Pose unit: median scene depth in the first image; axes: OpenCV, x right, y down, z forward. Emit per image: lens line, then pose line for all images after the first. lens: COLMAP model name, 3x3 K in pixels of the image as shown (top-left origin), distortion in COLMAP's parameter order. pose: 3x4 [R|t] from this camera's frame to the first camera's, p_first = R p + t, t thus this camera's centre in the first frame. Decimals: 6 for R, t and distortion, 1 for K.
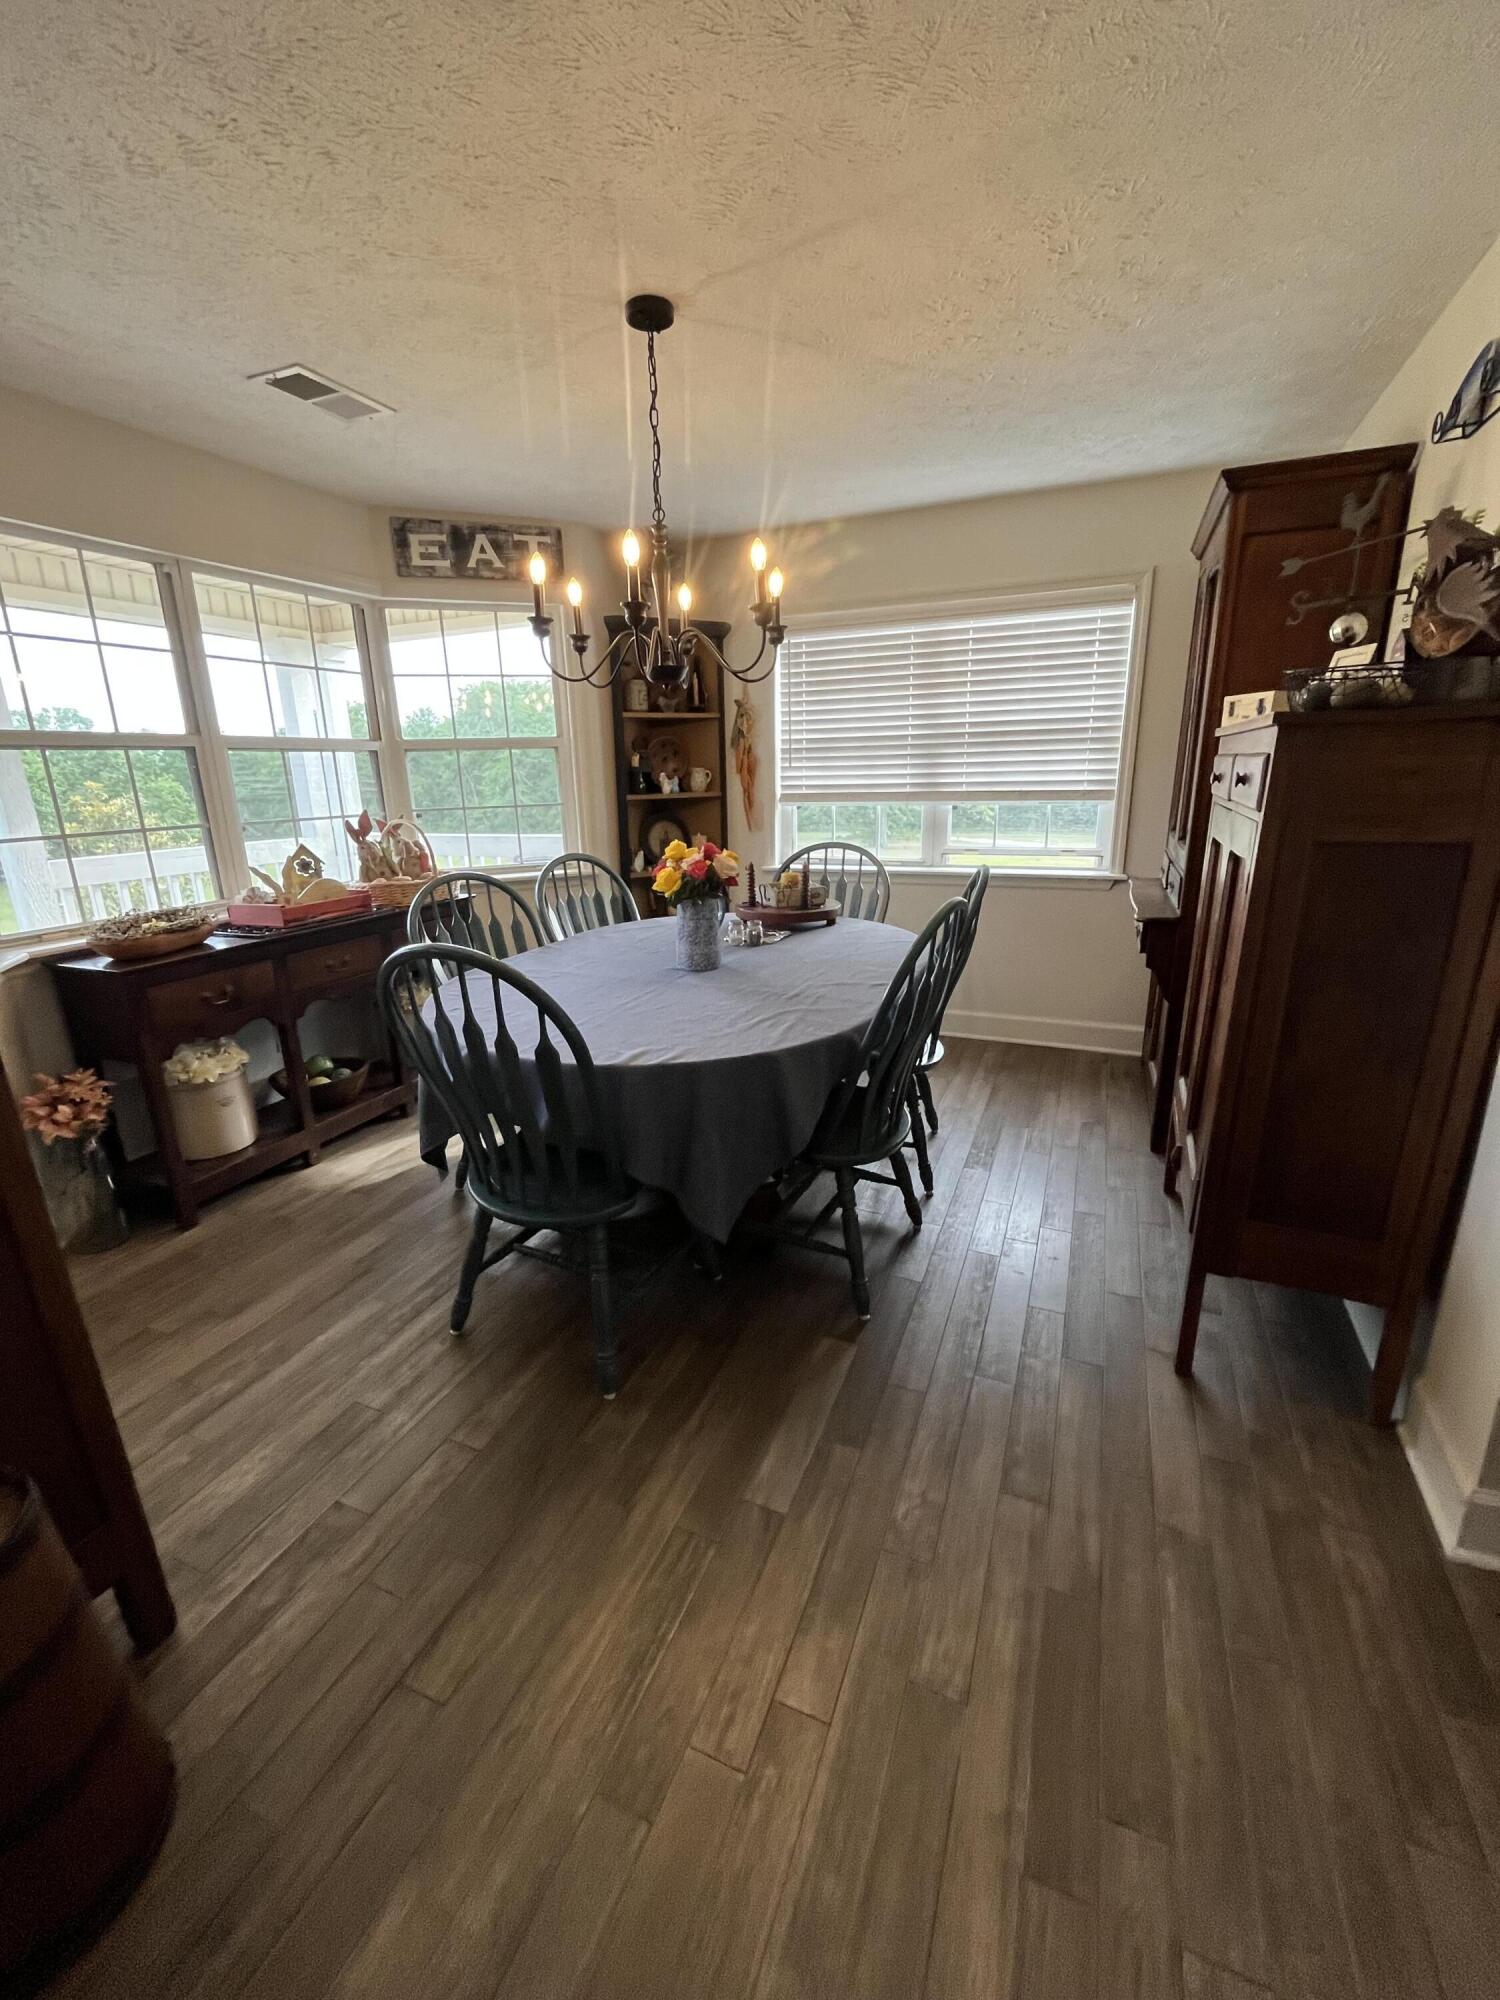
lens RADIAL K [[807.2, 0, 745.5], [0, 807.2, 994.9], [0, 0, 1]] dist [-0.001280, -0.003442]
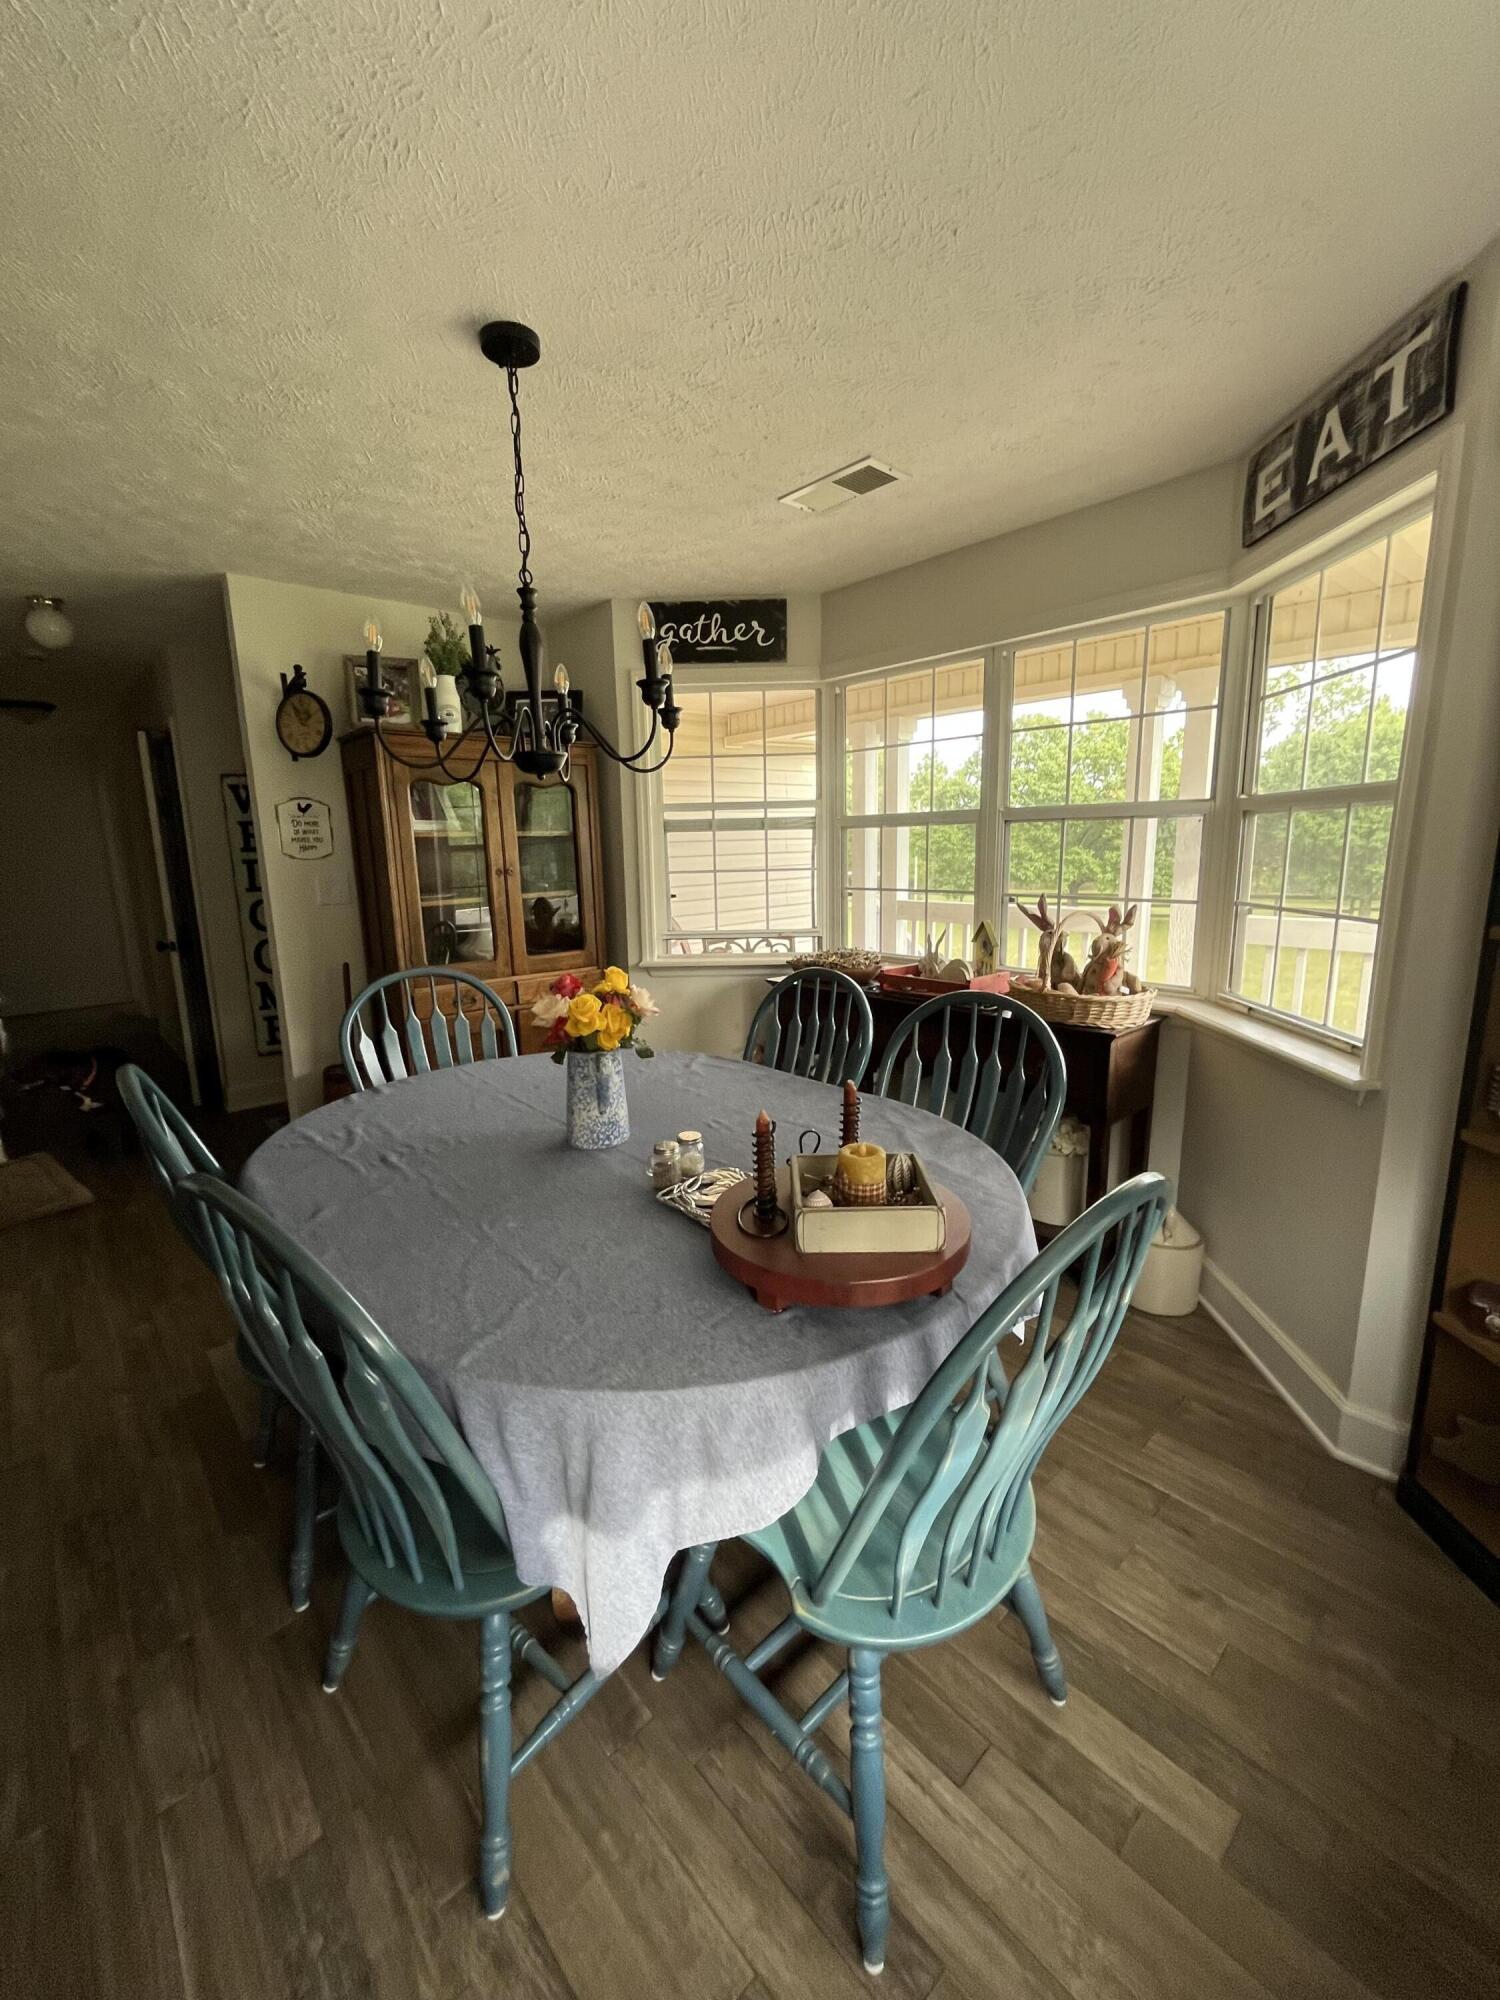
lens RADIAL K [[807.2, 0, 745.5], [0, 807.2, 994.9], [0, 0, 1]] dist [-0.001280, -0.003442]
pose [[-0.405873, 0.208648, -0.889794, 0.608649], [-0.210533, 0.926062, 0.313186, -0.487790], [0.889350, 0.314445, -0.331936, 1.560268]]
